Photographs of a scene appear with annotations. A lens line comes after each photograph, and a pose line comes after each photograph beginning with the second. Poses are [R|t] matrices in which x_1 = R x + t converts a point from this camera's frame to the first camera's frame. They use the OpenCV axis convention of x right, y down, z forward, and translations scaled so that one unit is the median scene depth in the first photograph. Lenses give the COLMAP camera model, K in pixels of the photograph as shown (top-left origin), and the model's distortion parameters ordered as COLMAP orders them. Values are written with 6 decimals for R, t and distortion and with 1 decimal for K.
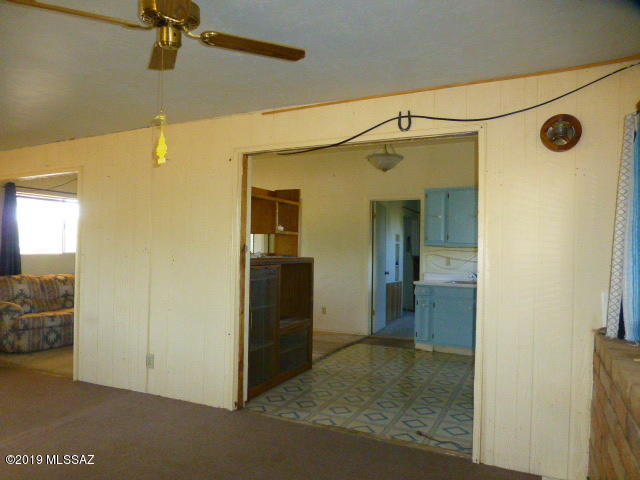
lens RADIAL K [[466.8, 0, 323.0], [0, 466.8, 240.3], [0, 0, 1]] dist [-0.014414, -0.014060]
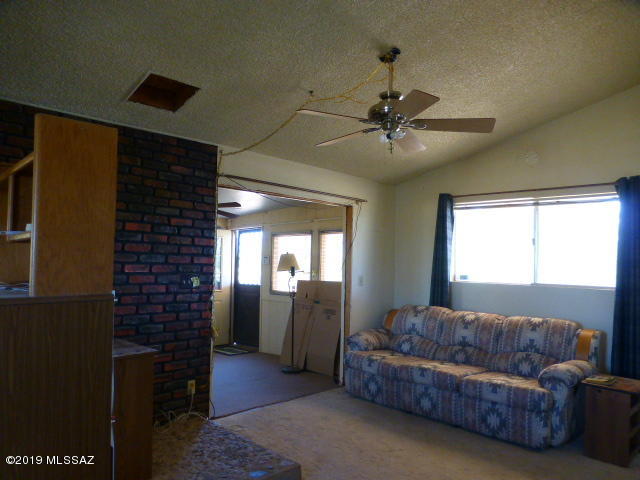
lens RADIAL K [[466.8, 0, 324.5], [0, 466.8, 231.0], [0, 0, 1]] dist [-0.014414, -0.014060]
pose [[-0.325568, -0.076380, -0.942428, 0.182000], [-0.010543, 0.996963, -0.077158, 0.009480], [0.945460, -0.015184, -0.325385, 1.116931]]
